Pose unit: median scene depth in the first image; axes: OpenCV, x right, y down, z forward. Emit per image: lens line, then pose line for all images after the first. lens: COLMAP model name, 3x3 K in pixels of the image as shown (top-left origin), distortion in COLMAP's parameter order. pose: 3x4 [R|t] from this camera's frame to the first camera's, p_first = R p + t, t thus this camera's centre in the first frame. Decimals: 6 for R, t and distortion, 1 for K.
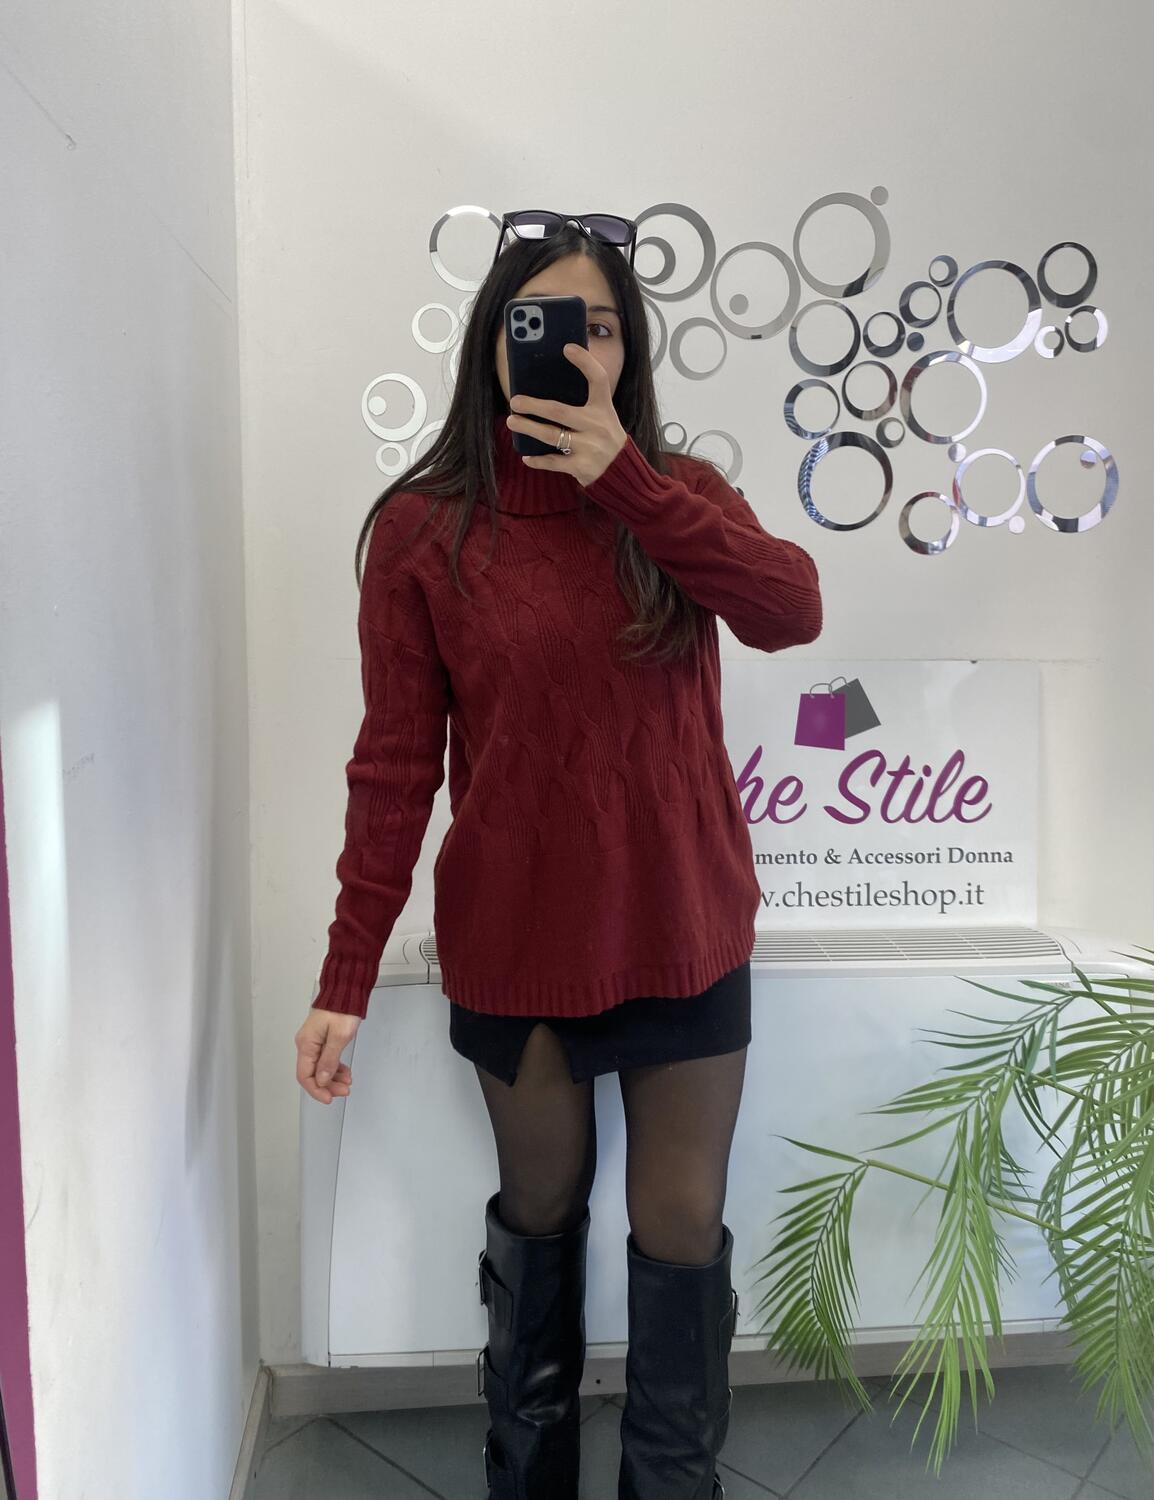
lens RADIAL K [[1225.0, 0, 577.0], [0, 1225.0, 750.0], [0, 0, 1]] dist [0.011977, -0.016994]
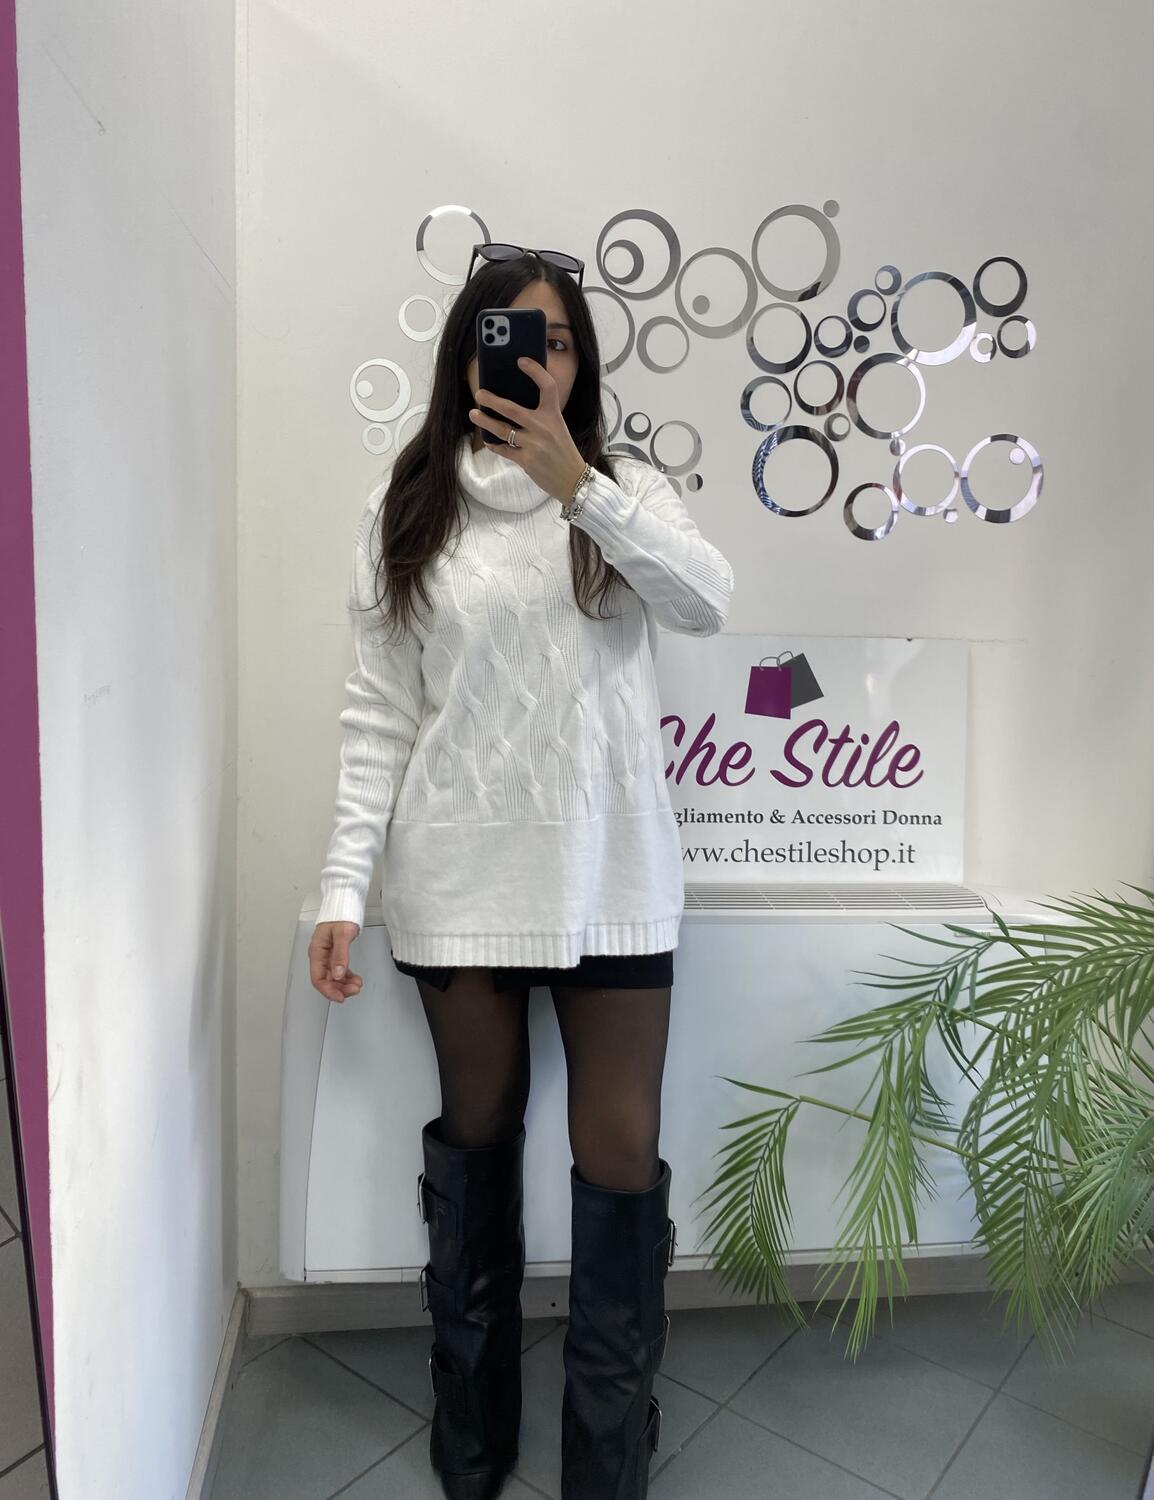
lens RADIAL K [[1225.0, 0, 577.0], [0, 1225.0, 750.0], [0, 0, 1]] dist [0.011977, -0.016994]
pose [[0.998866, 0.016629, 0.044607, -0.018499], [-0.016856, 0.999847, 0.004721, 0.025707], [-0.044522, -0.005468, 0.998993, -0.076354]]
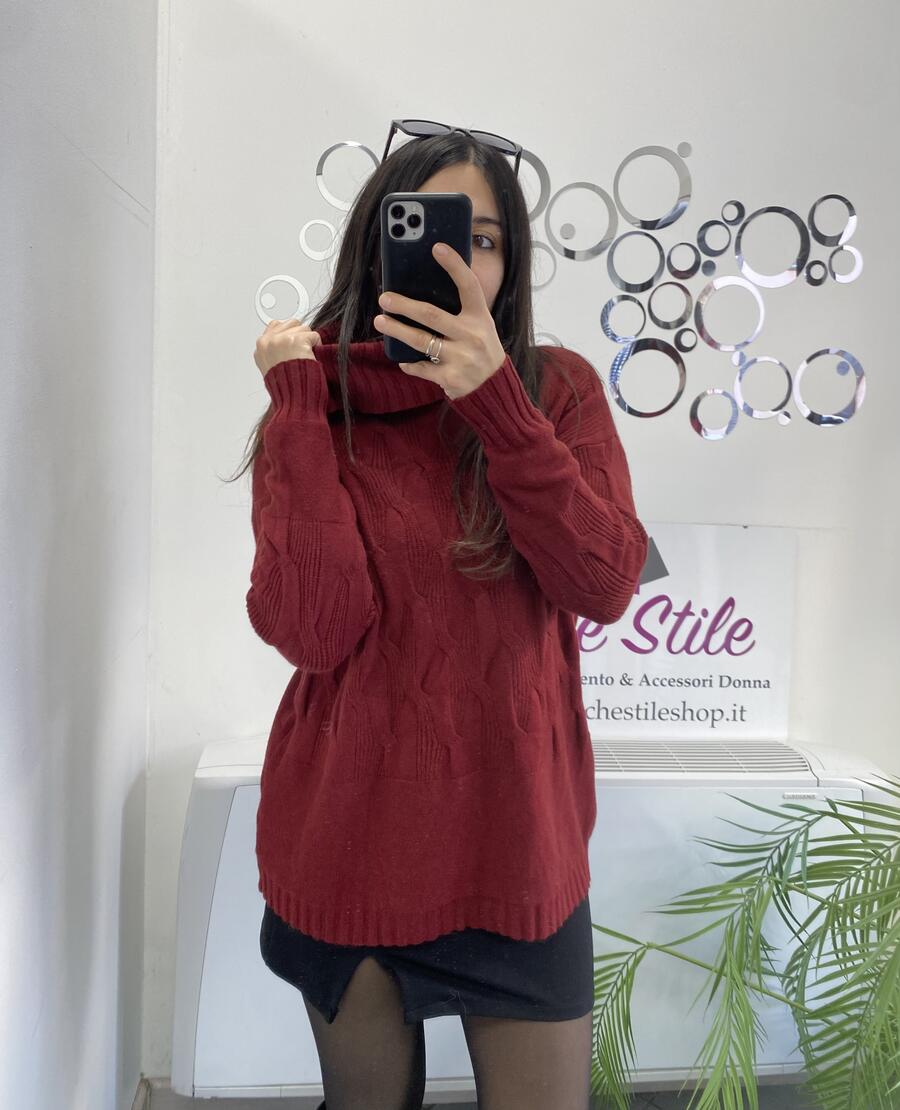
lens RADIAL K [[872.1, 0, 453.7], [0, 872.1, 504.7], [0, 0, 1]] dist [-0.000781, -0.010407]
pose [[0.998873, 0.039389, 0.026488, 0.005036], [-0.039117, 0.999177, -0.010691, -0.072825], [-0.026888, 0.009643, 0.999592, 0.126931]]
